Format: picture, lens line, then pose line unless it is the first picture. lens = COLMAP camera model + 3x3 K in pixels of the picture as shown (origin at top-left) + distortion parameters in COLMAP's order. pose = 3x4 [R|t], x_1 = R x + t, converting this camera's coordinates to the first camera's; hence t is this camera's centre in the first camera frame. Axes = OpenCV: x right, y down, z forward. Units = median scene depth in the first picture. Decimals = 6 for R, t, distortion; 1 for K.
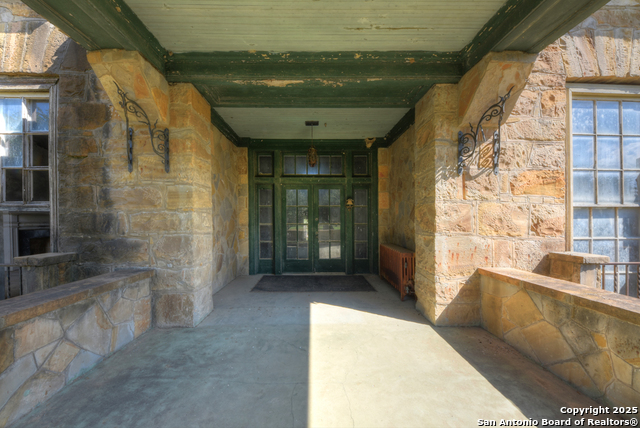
lens RADIAL K [[222.3, 0, 314.3], [0, 222.3, 221.6], [0, 0, 1]] dist [-0.010346, -0.000333]
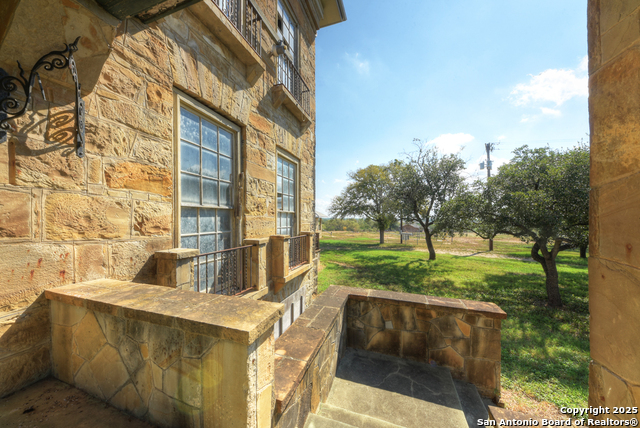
lens RADIAL K [[222.3, 0, 319.1], [0, 222.3, 218.5], [0, 0, 1]] dist [-0.010346, -0.000333]
pose [[0.320129, 0.000625, 0.947374, 0.381602], [0.004937, 0.999985, -0.002328, -0.000561], [-0.947361, 0.005422, 0.320121, 0.007012]]
